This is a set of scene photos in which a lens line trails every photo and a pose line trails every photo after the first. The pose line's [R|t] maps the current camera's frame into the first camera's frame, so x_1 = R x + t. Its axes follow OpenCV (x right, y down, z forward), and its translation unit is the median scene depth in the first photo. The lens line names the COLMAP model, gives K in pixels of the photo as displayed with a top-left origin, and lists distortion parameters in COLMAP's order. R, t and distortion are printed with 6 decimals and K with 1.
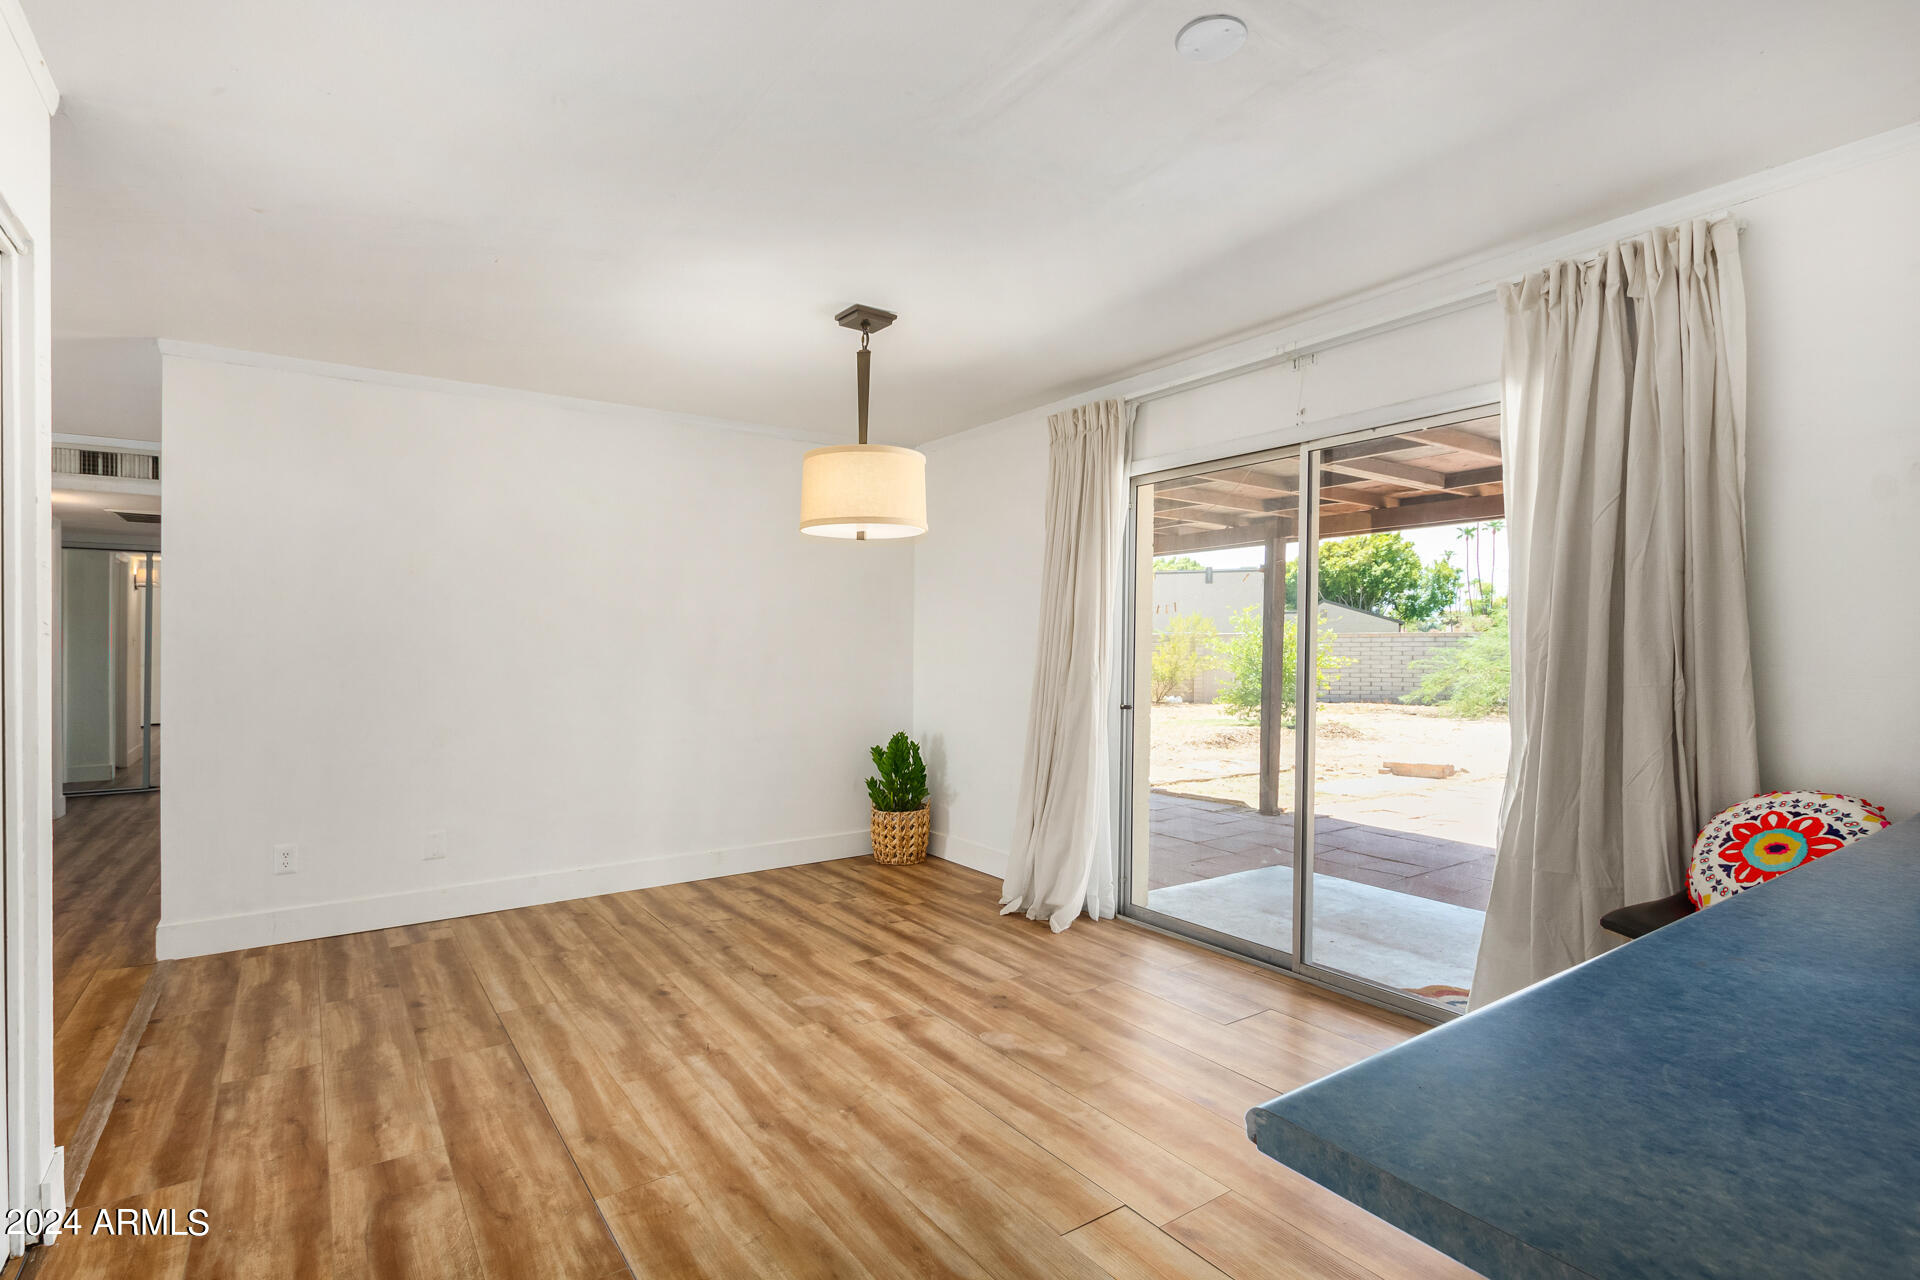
lens RADIAL K [[892.8, 0, 924.2], [0, 892.8, 634.9], [0, 0, 1]] dist [0.012932, -0.008159]
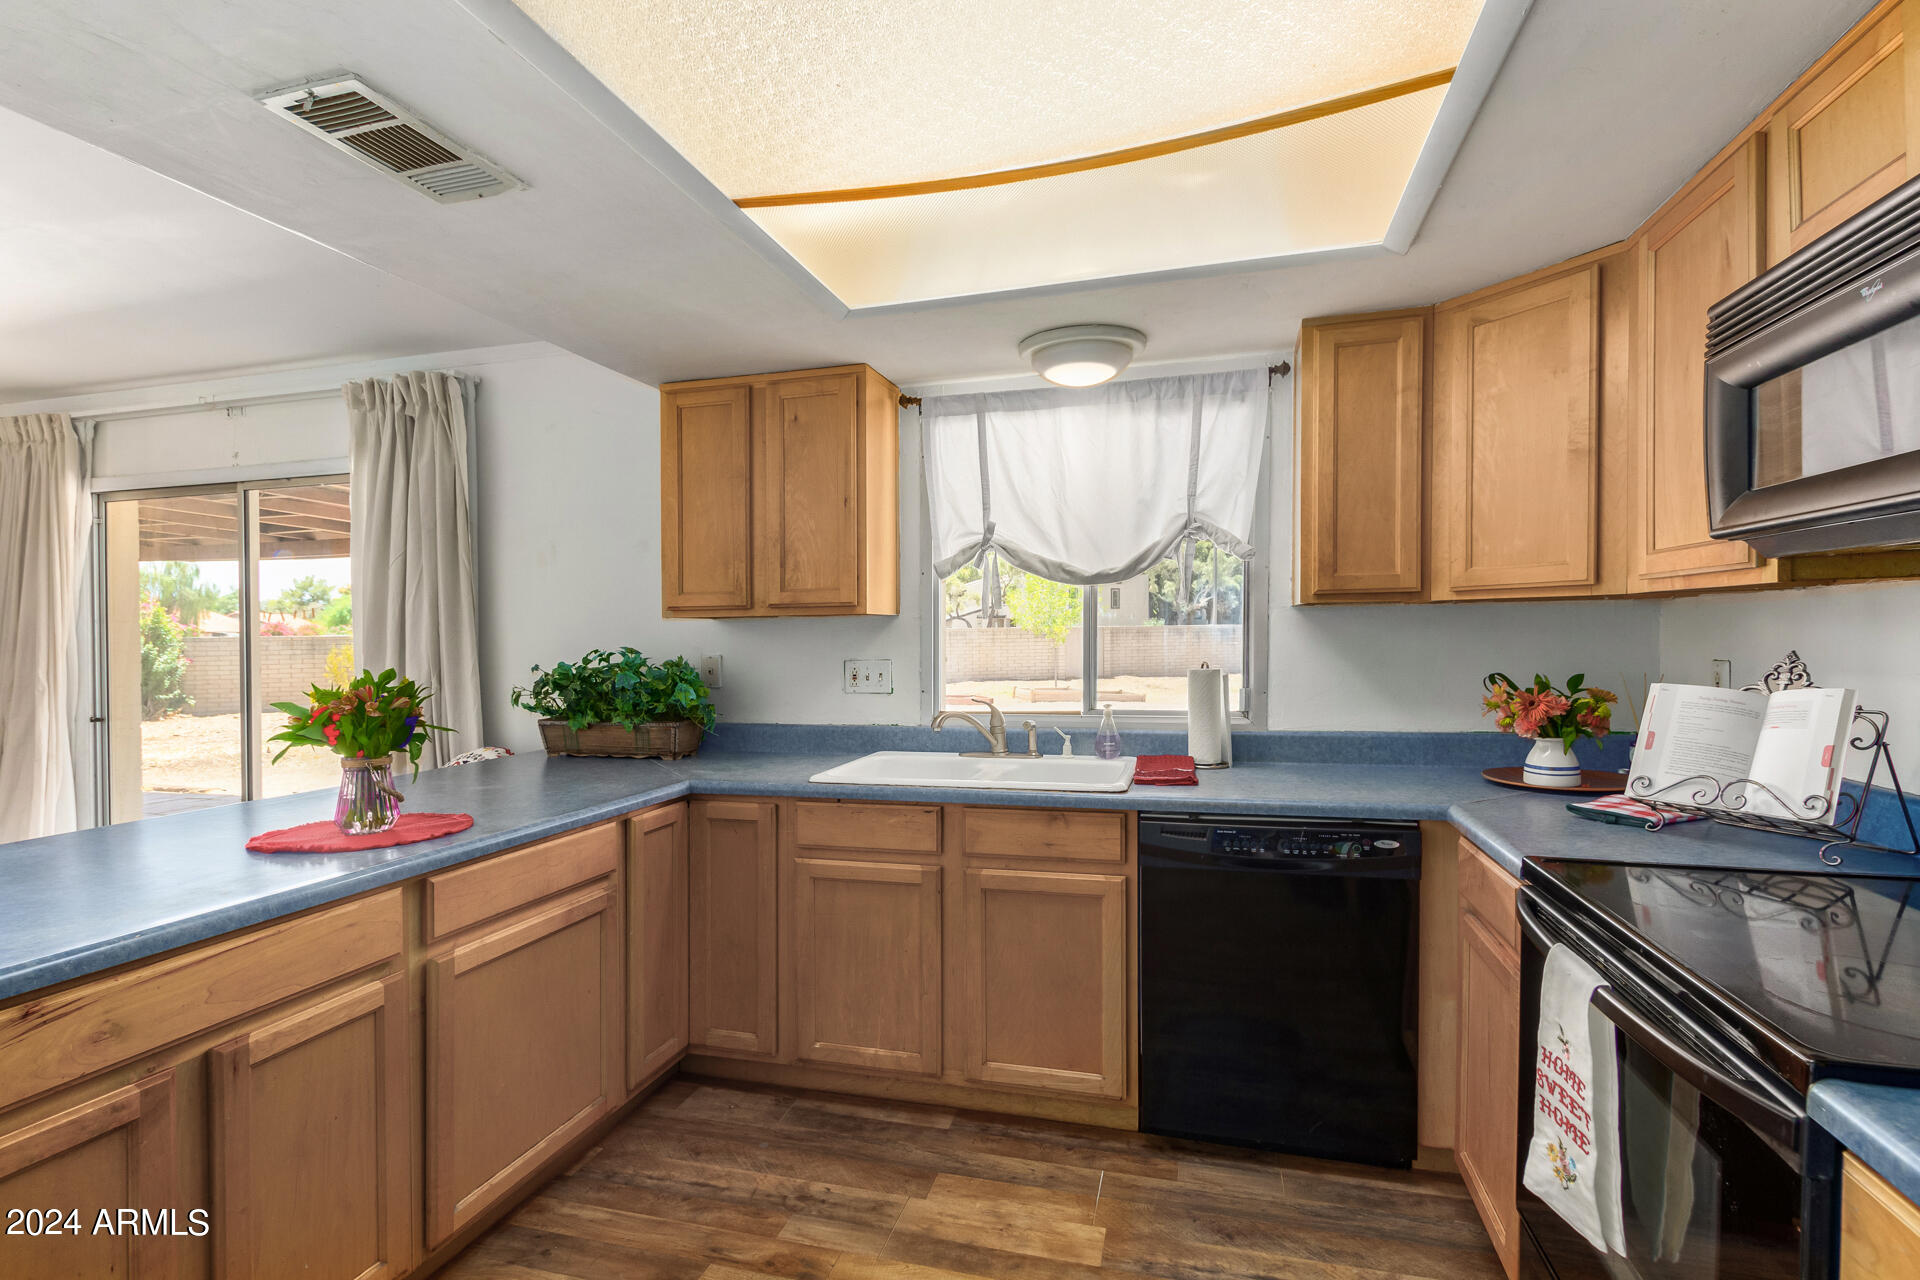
lens RADIAL K [[916.8, 0, 968.0], [0, 916.8, 640.4], [0, 0, 1]] dist [0.005707, -0.008326]
pose [[0.765277, -0.011360, 0.643600, 0.515212], [0.003862, 0.999907, 0.013058, -0.029684], [-0.643689, -0.007507, 0.765250, -0.696078]]
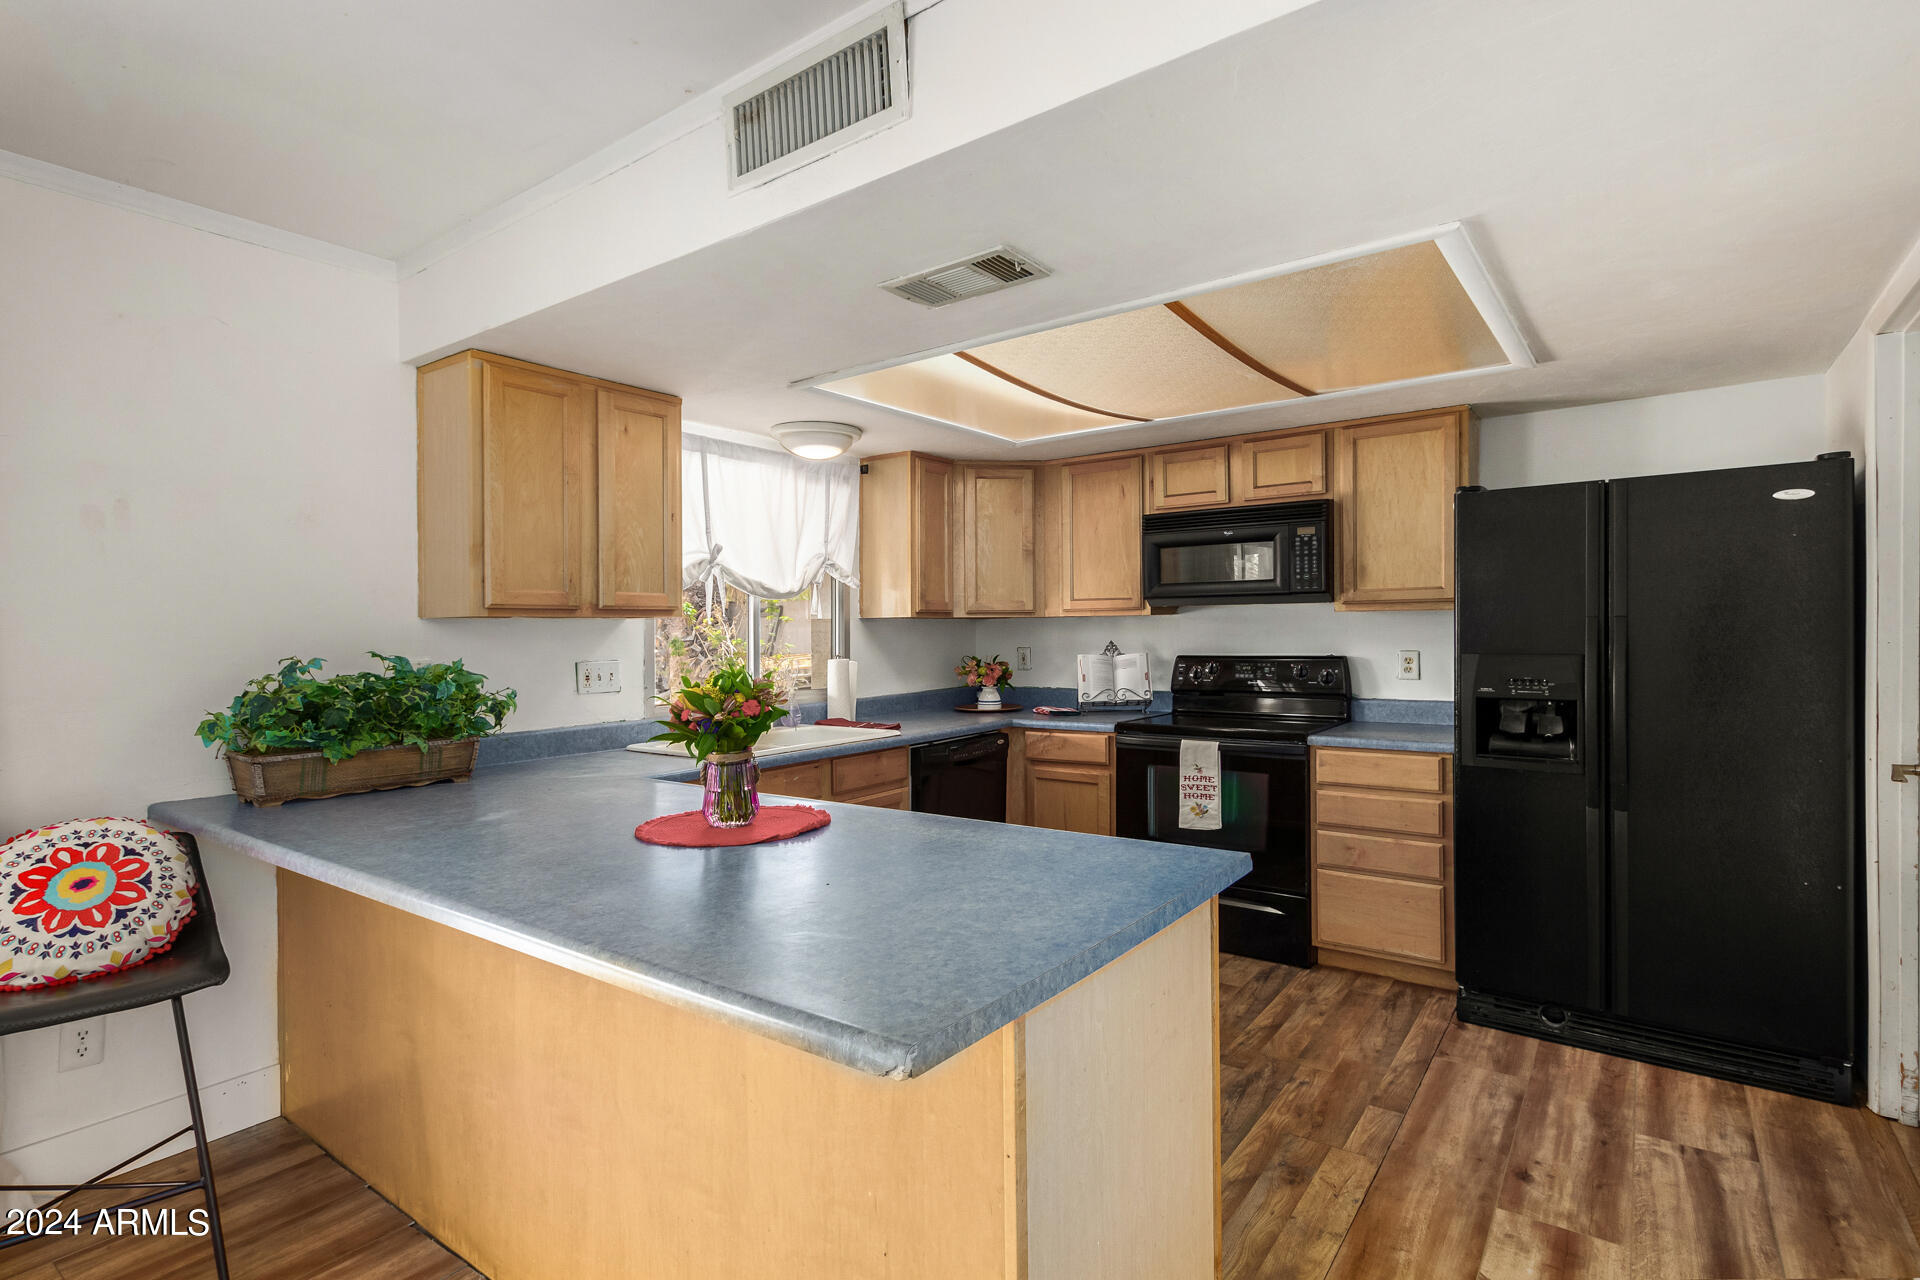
lens RADIAL K [[922.5, 0, 954.5], [0, 922.5, 632.1], [0, 0, 1]] dist [0.006709, -0.000335]
pose [[-0.314923, 0.009070, 0.949074, -0.234070], [0.006305, 0.999952, -0.007464, -0.014470], [-0.949096, 0.003633, -0.314965, 0.348299]]
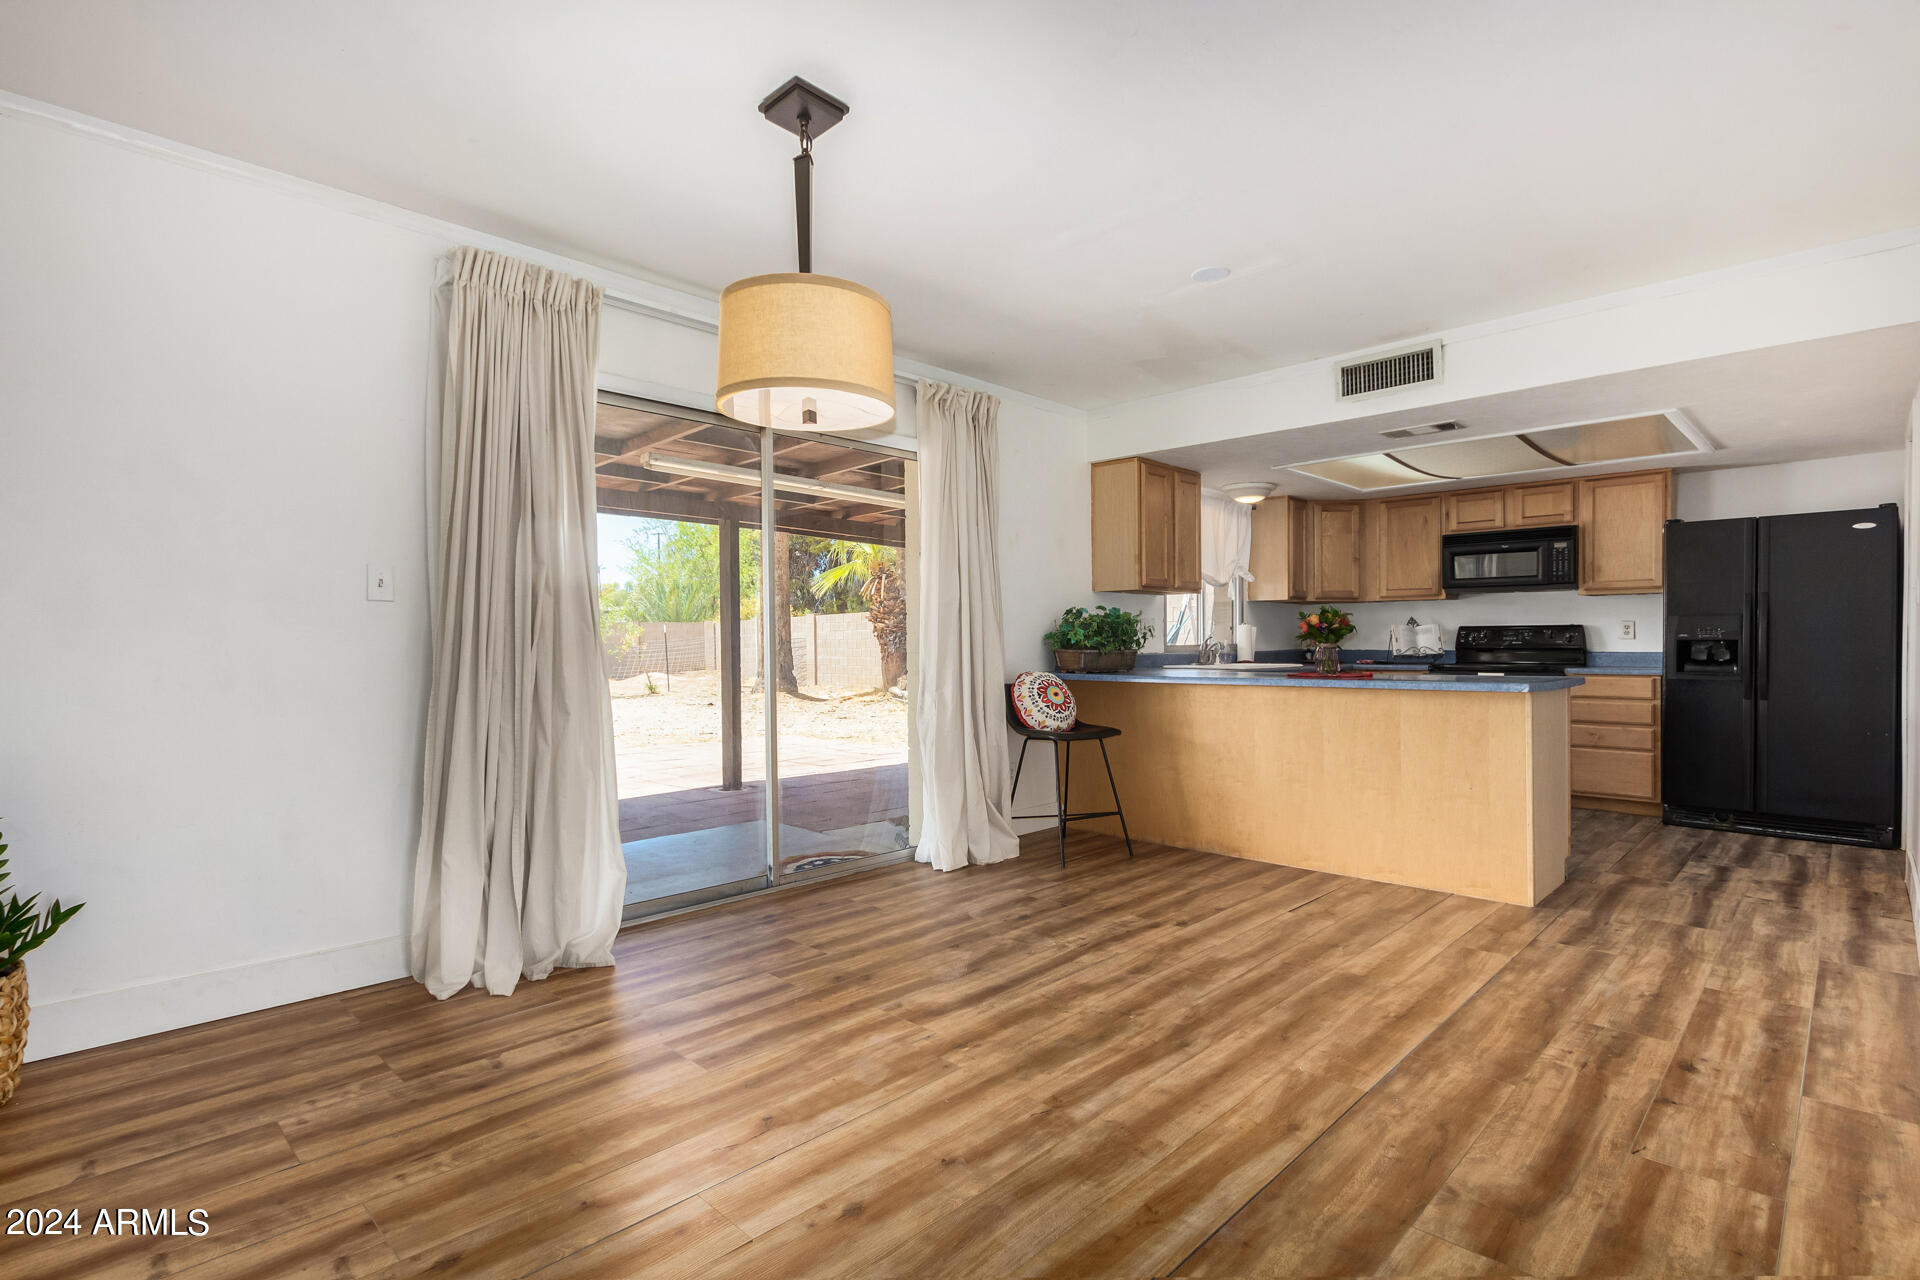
lens RADIAL K [[916.8, 0, 968.0], [0, 916.8, 640.4], [0, 0, 1]] dist [0.005707, -0.008326]
pose [[-0.193186, 0.007512, 0.981133, -1.093568], [-0.005379, 0.999948, -0.008715, 0.098376], [-0.981147, -0.006962, -0.193135, 1.372832]]
